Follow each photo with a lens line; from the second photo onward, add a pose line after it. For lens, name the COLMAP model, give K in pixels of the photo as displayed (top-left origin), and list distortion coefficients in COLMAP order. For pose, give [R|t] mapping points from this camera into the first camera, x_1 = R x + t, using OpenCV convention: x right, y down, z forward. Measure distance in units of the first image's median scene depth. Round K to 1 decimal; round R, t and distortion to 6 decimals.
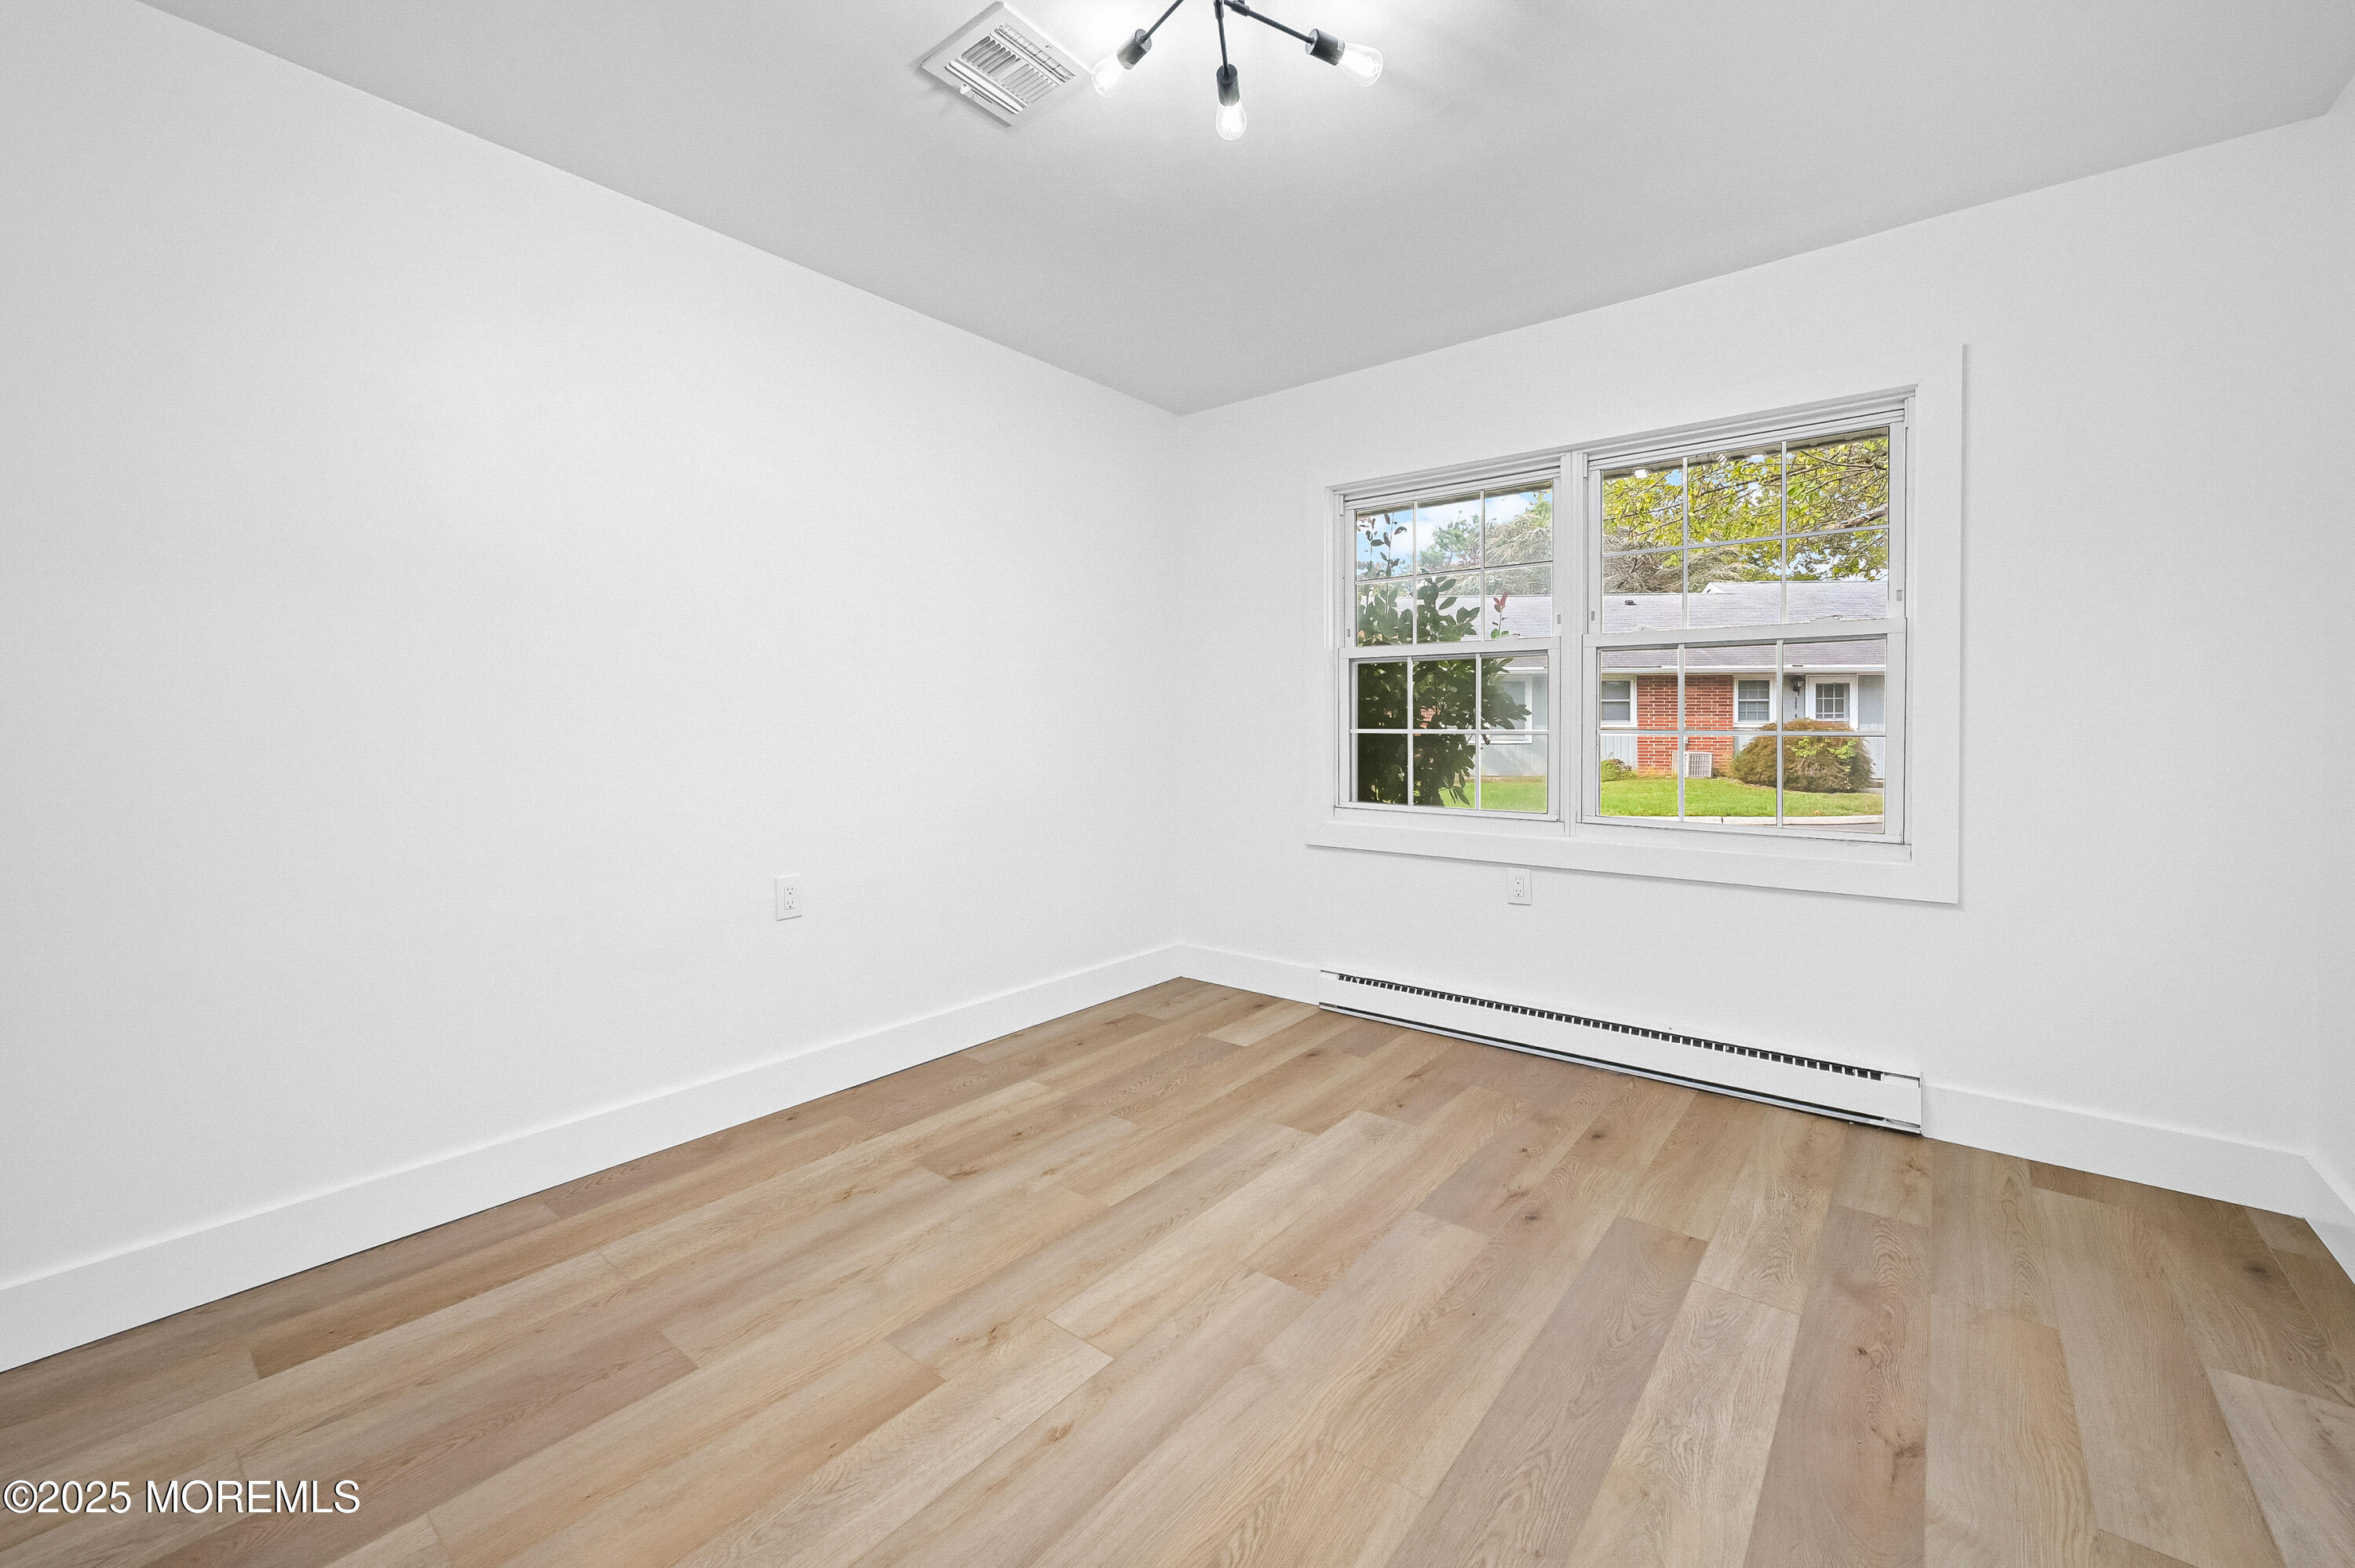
lens RADIAL K [[941.6, 0, 1181.8], [0, 941.6, 746.6], [0, 0, 1]] dist [0.001563, 0.000206]
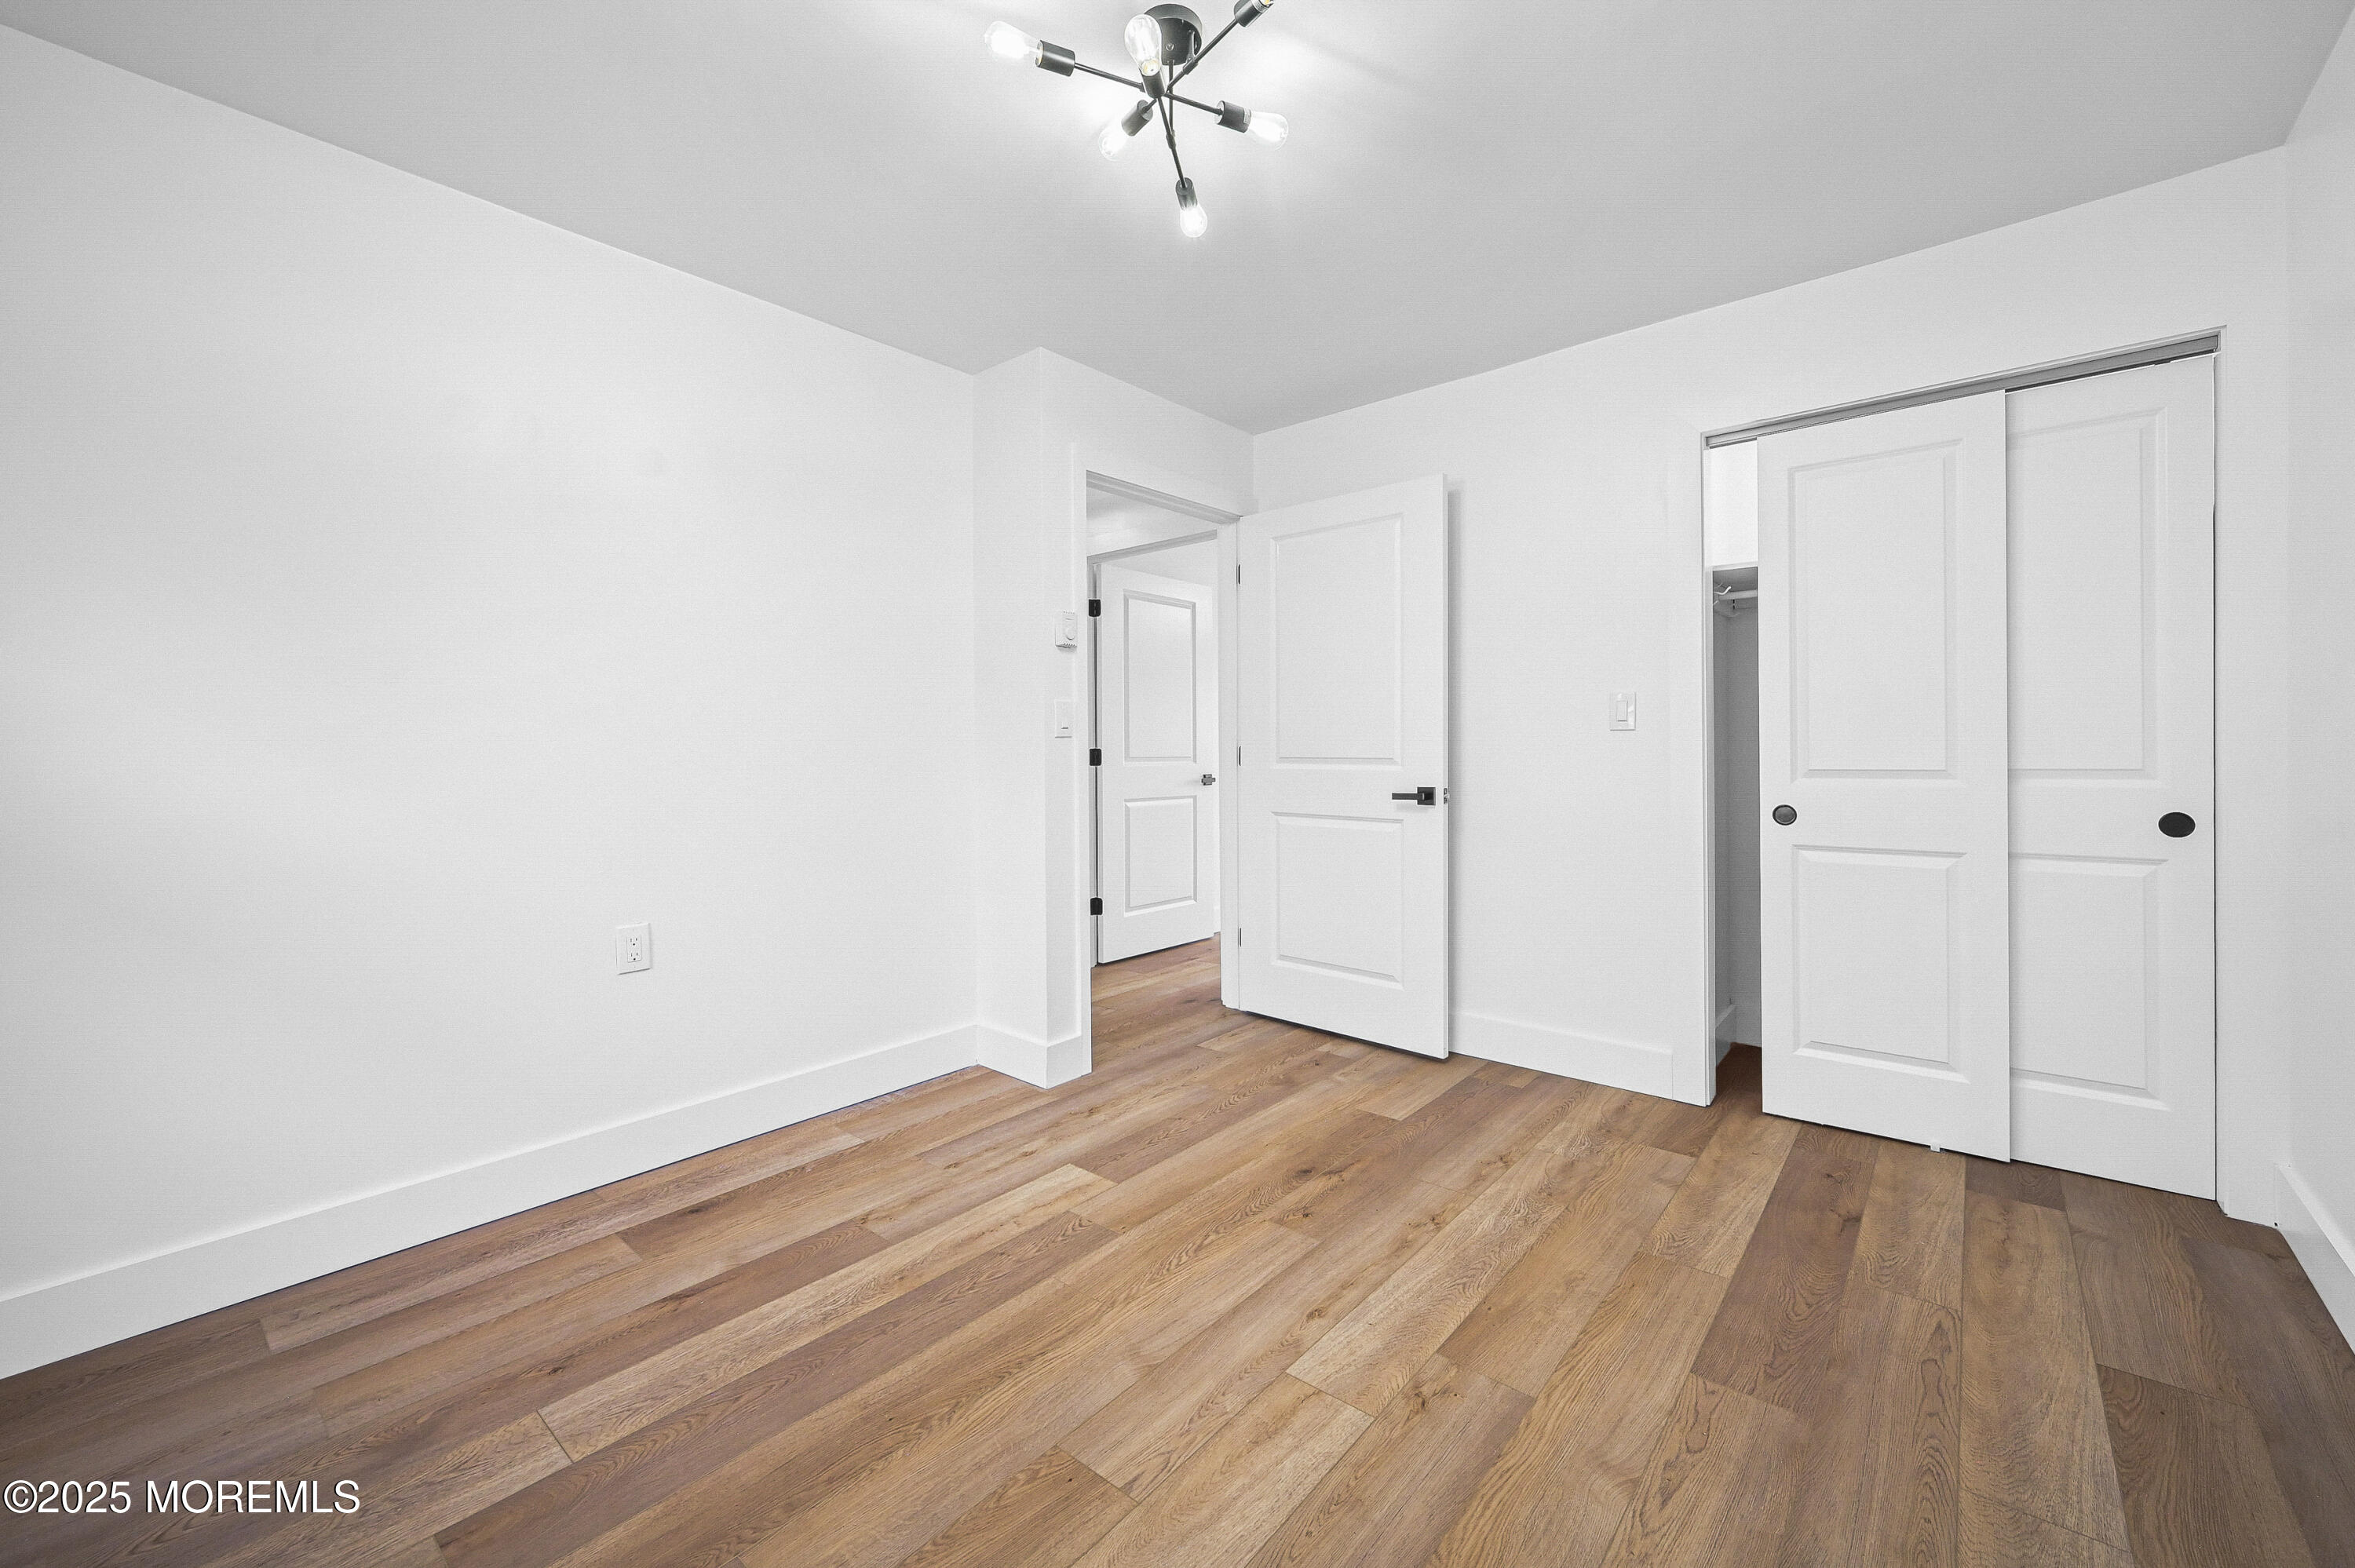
lens RADIAL K [[941.6, 0, 1181.8], [0, 941.6, 746.6], [0, 0, 1]] dist [0.001563, 0.000206]
pose [[-0.999554, 0.011769, 0.027440, 0.004288], [0.012365, 0.999689, 0.021653, -0.052226], [-0.027177, 0.021983, -0.999389, 2.063970]]
